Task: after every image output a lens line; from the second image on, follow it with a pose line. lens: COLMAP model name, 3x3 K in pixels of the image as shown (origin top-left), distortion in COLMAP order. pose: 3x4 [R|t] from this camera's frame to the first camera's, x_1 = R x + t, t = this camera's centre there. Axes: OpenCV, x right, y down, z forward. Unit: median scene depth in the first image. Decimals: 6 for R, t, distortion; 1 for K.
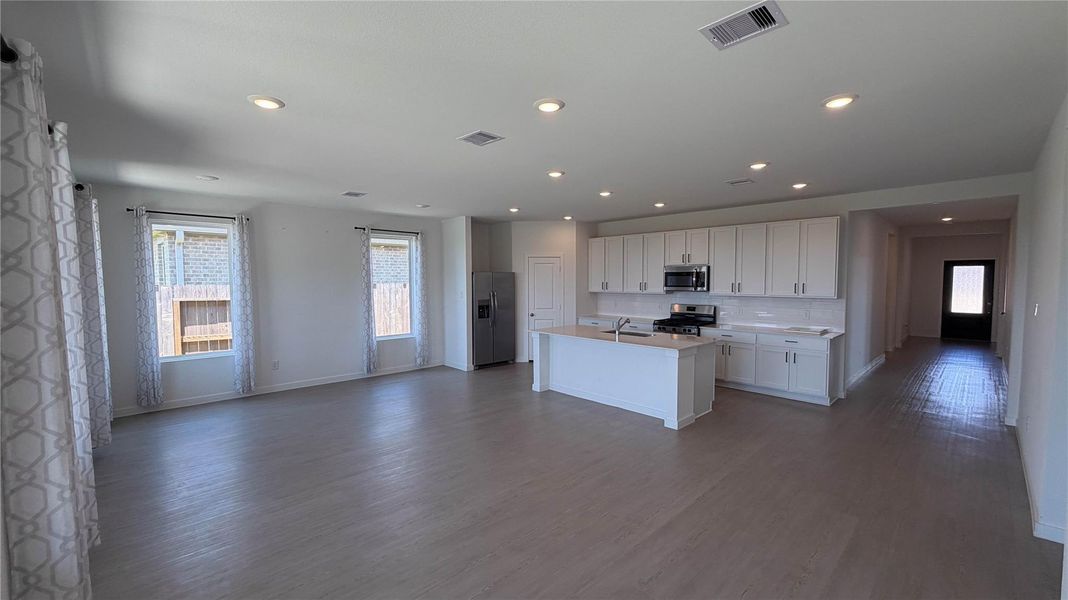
lens RADIAL K [[426.8, 0, 533.6], [0, 426.8, 315.1], [0, 0, 1]] dist [0.000675, 0.000130]
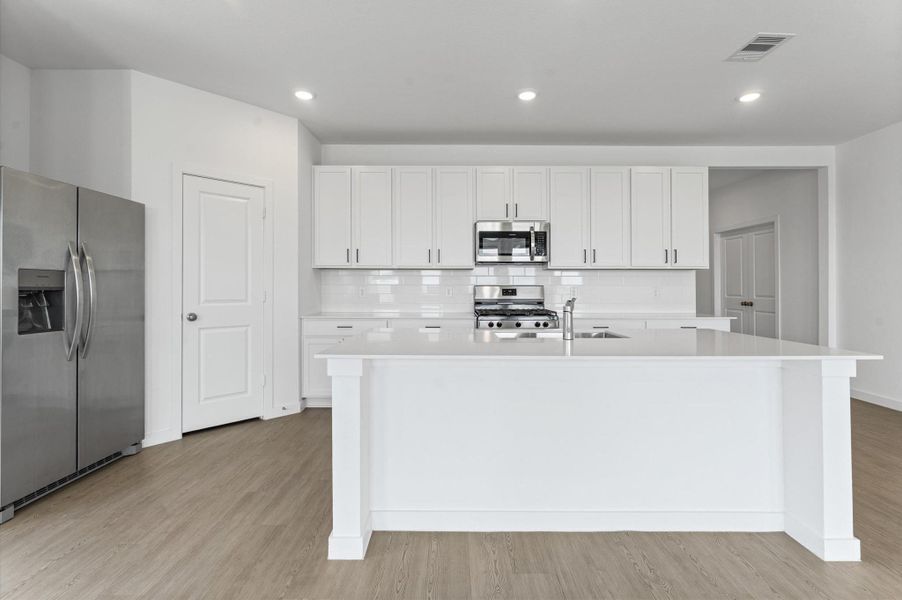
lens RADIAL K [[403.0, 0, 451.7], [0, 403.0, 286.5], [0, 0, 1]] dist [-0.045771, -0.000019]
pose [[0.660413, 0.008456, 0.750855, -0.138275], [0.062181, 0.995886, -0.065907, 0.011394], [-0.748324, 0.090215, 0.657170, 0.664368]]
